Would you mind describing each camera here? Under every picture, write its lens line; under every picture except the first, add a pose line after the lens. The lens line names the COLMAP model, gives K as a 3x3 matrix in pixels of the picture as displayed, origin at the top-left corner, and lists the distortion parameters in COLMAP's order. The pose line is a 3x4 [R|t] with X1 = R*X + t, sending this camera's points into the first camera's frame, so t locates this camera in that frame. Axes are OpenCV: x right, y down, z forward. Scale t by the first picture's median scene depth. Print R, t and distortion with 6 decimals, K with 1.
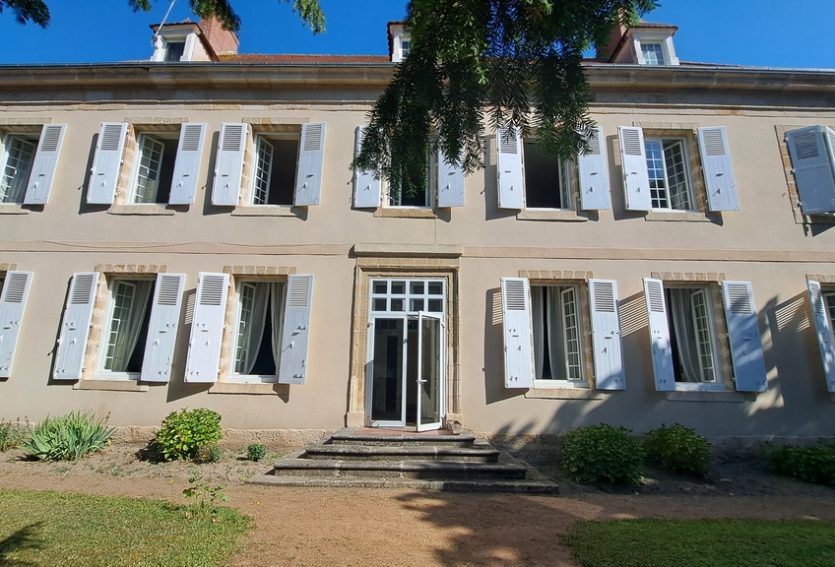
lens RADIAL K [[403.8, 0, 417.2], [0, 403.8, 281.3], [0, 0, 1]] dist [-0.016391, -0.002950]
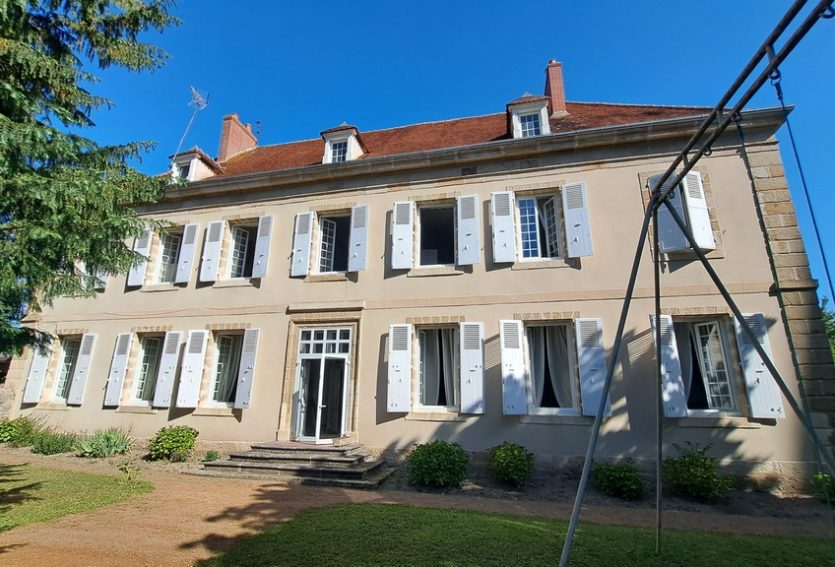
lens RADIAL K [[403.8, 0, 417.1], [0, 403.8, 281.9], [0, 0, 1]] dist [-0.016391, -0.002950]
pose [[0.975238, -0.067406, -0.210636, 0.566992], [0.055212, 0.996469, -0.063252, -0.058384], [0.214156, 0.050056, 0.975516, -0.239611]]
